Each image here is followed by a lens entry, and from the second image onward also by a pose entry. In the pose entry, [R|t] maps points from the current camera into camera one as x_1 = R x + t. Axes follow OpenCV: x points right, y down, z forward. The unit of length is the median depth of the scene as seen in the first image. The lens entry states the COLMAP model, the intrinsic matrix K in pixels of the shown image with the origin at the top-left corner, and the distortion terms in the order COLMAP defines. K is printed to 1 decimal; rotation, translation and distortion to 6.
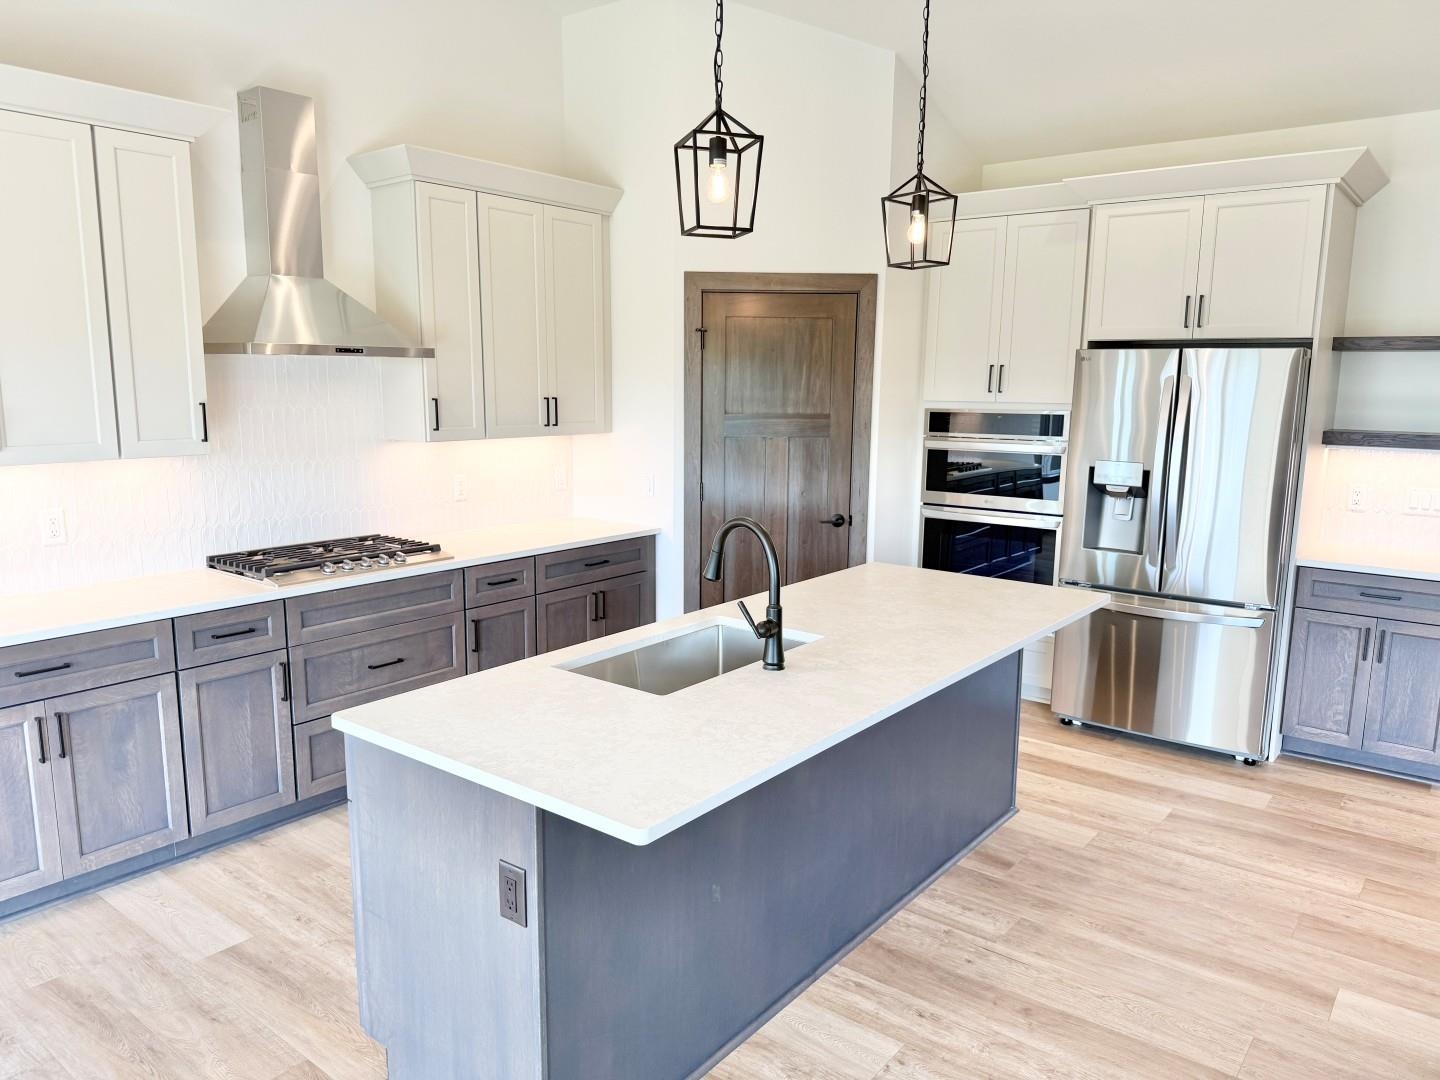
lens RADIAL K [[1009.7, 0, 700.6], [0, 1009.7, 544.7], [0, 0, 1]] dist [0.064598, -0.082306]
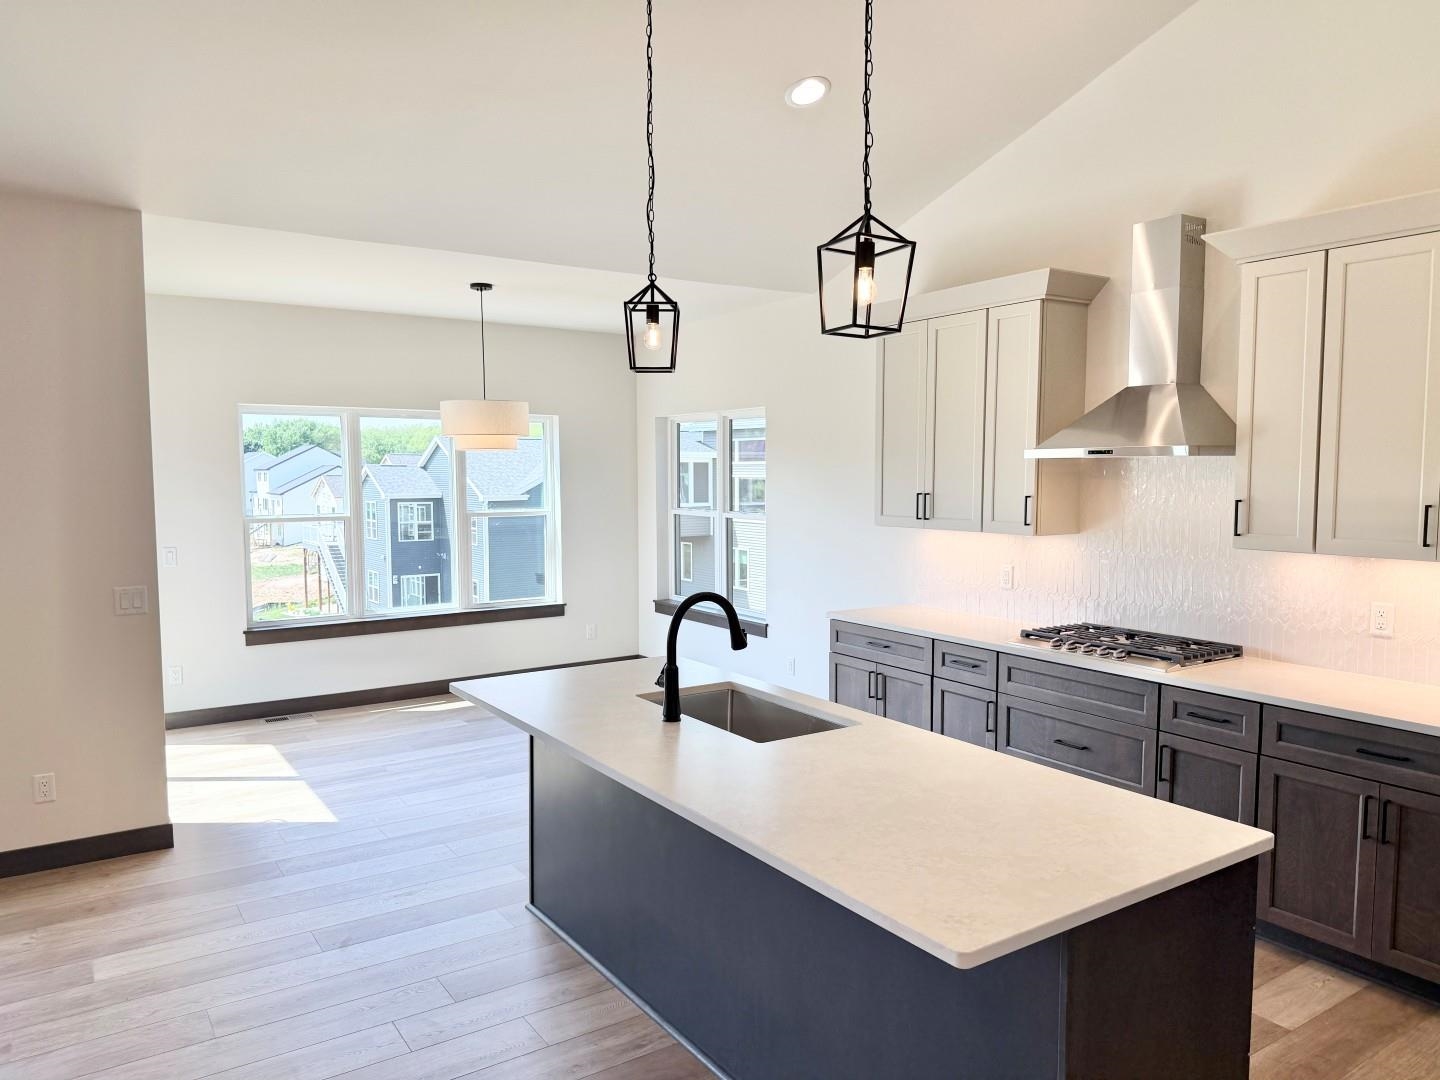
lens RADIAL K [[1009.7, 0, 726.7], [0, 1009.7, 543.3], [0, 0, 1]] dist [0.064598, -0.082306]
pose [[-0.292881, 0.064237, -0.953989, 0.766538], [-0.159236, 0.980530, 0.114910, -0.147742], [0.942796, 0.185564, -0.276950, 0.892281]]
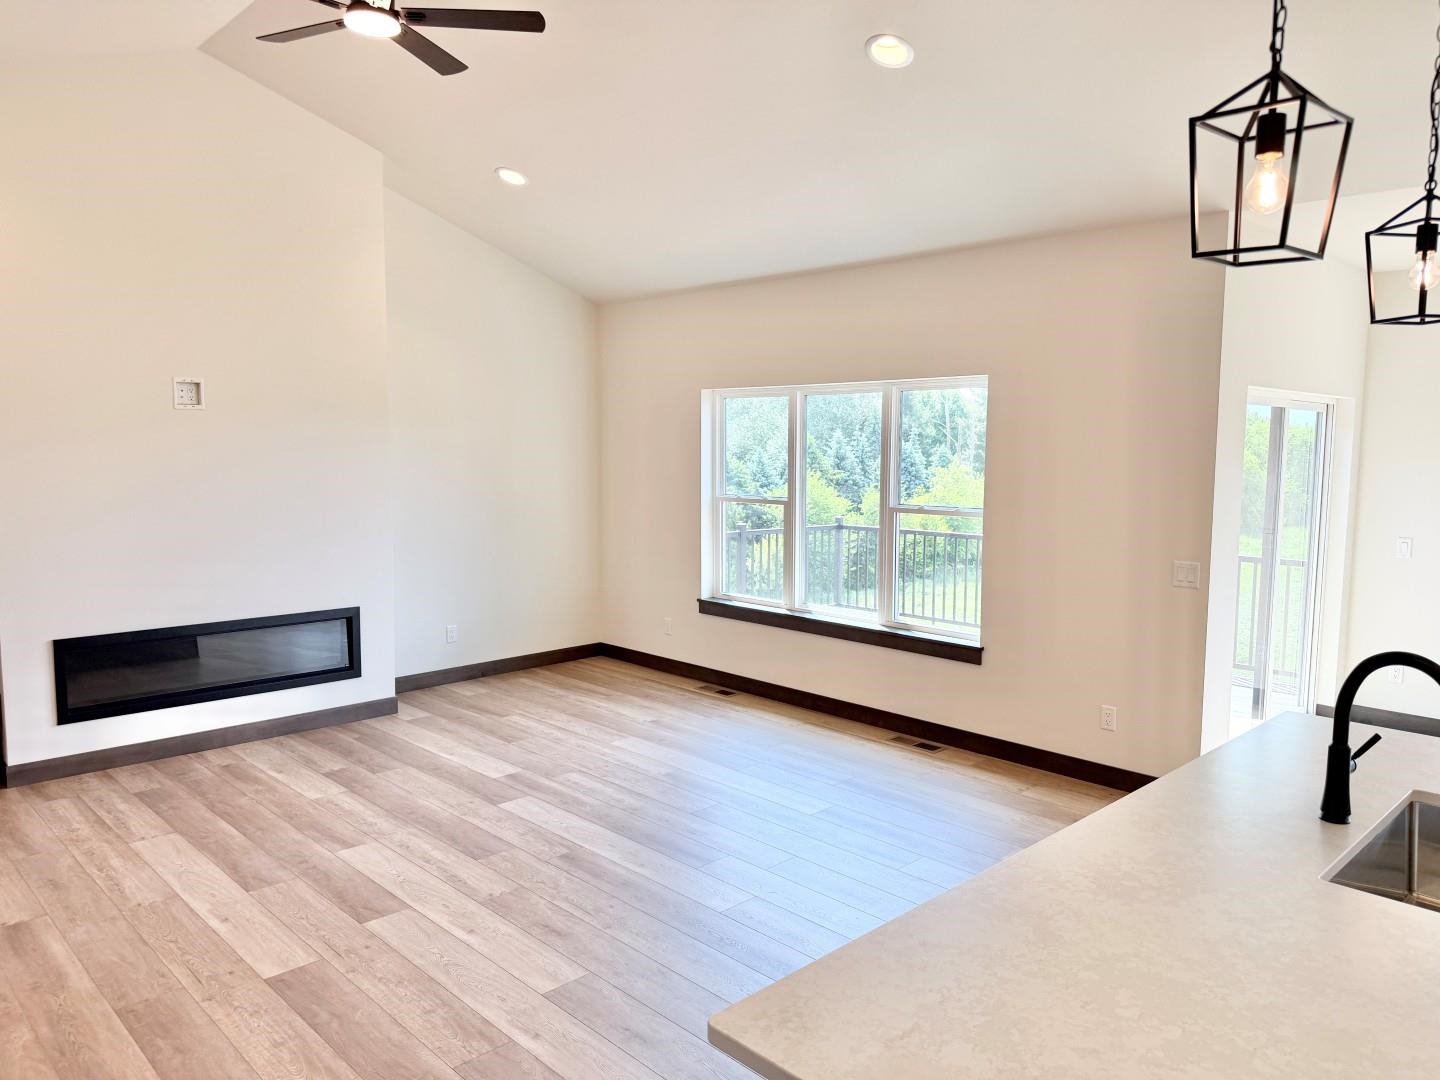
lens RADIAL K [[1009.7, 0, 721.0], [0, 1009.7, 539.5], [0, 0, 1]] dist [0.064598, -0.082306]
pose [[-0.992408, -0.026699, 0.120056, 0.316687], [0.005457, 0.965633, 0.259851, -0.212650], [-0.122868, 0.258533, -0.958157, 1.197916]]
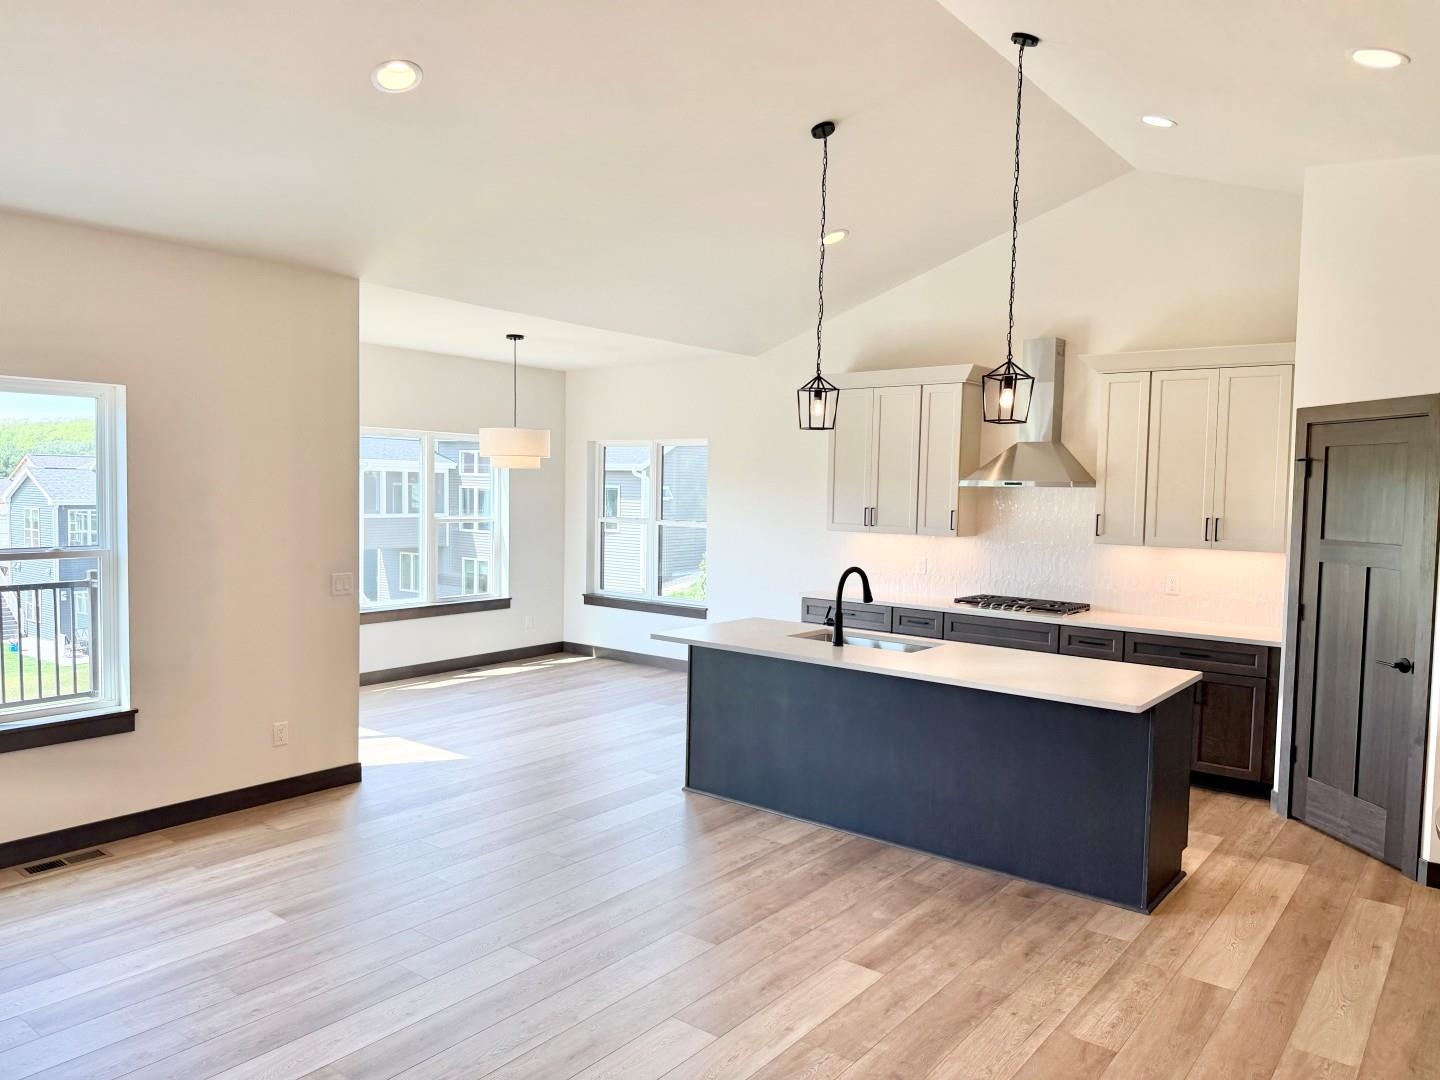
lens RADIAL K [[1009.7, 0, 725.1], [0, 1009.7, 536.7], [0, 0, 1]] dist [0.064598, -0.082306]
pose [[0.014006, 0.045278, -0.998876, 1.295201], [-0.185318, 0.981785, 0.041905, -0.079151], [0.982579, 0.184522, 0.022142, 0.471602]]
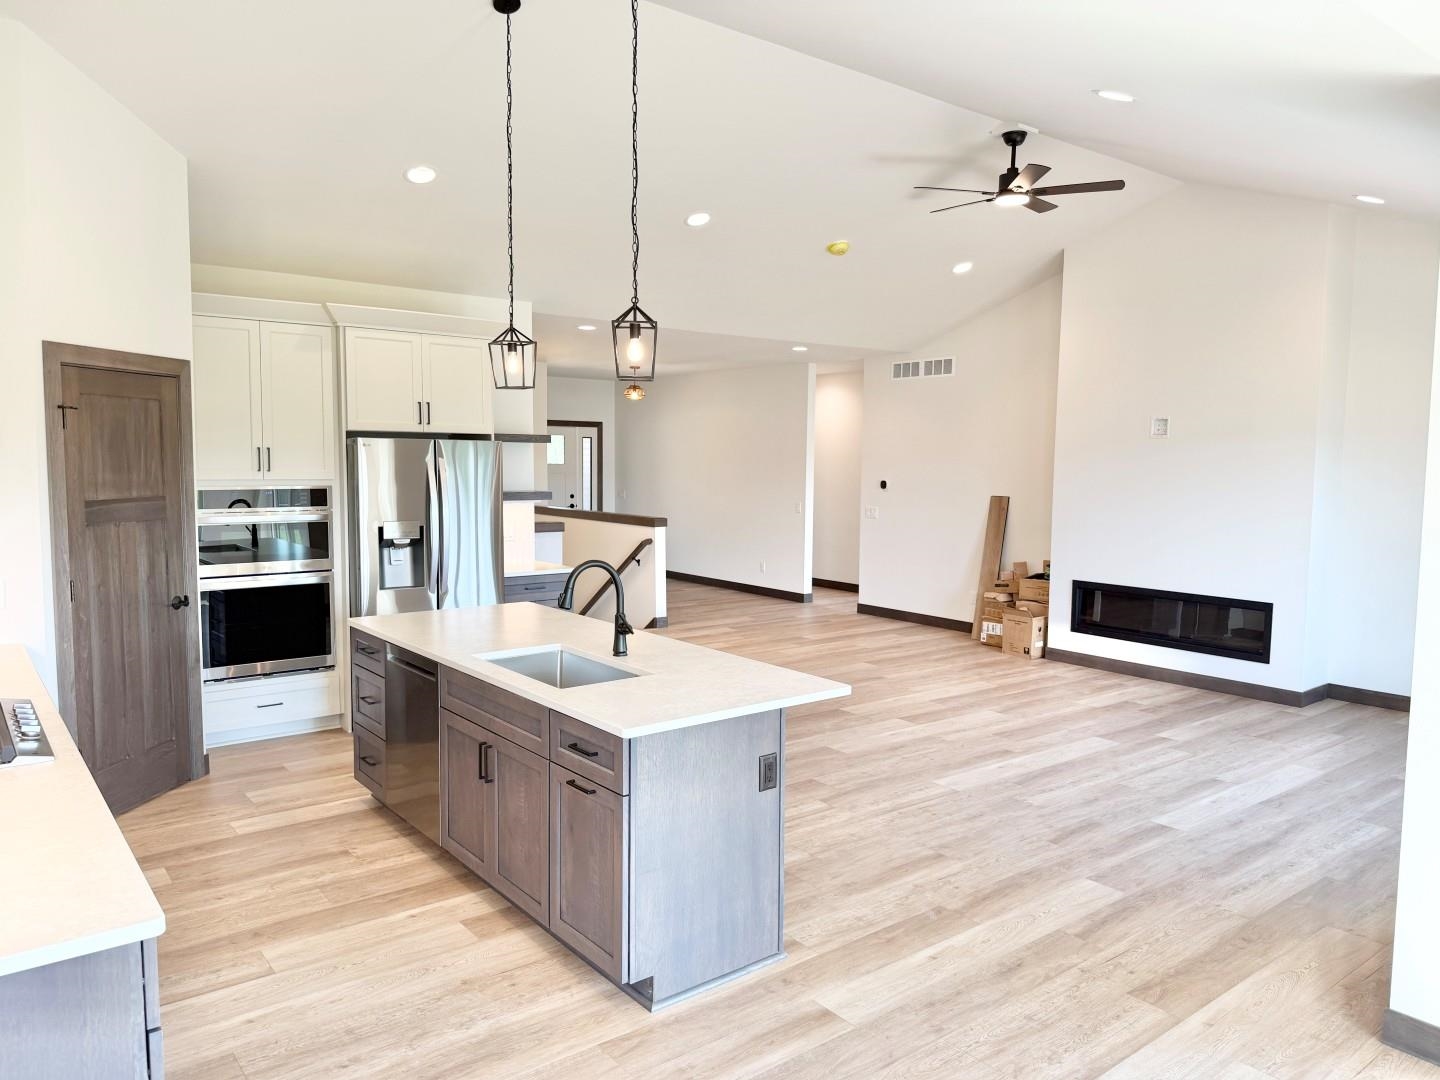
lens RADIAL K [[1009.7, 0, 722.5], [0, 1009.7, 545.3], [0, 0, 1]] dist [0.064598, -0.082306]
pose [[0.224271, -0.092728, 0.970105, -0.898223], [0.152658, 0.986516, 0.059005, -0.071937], [-0.962496, 0.134861, 0.235403, 0.313207]]
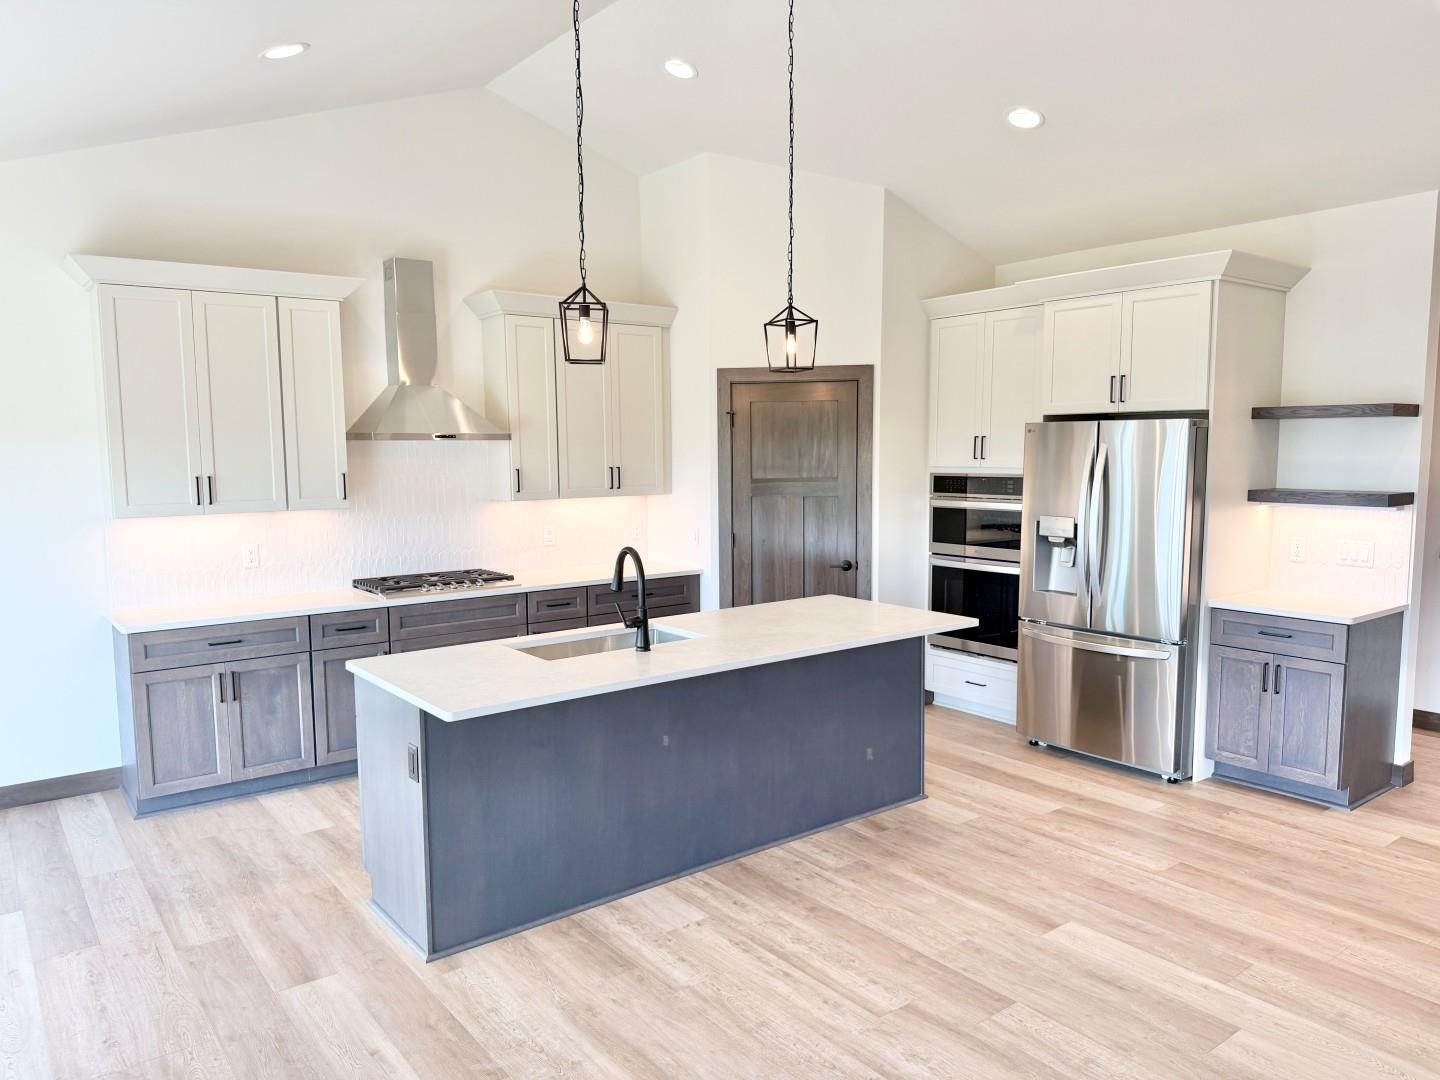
lens RADIAL K [[1009.7, 0, 714.6], [0, 1009.7, 544.4], [0, 0, 1]] dist [0.064598, -0.082306]
pose [[0.970615, 0.008805, -0.240478, 0.345777], [-0.024652, 0.997711, -0.062971, 0.038508], [0.239373, 0.067049, 0.968610, -0.261284]]
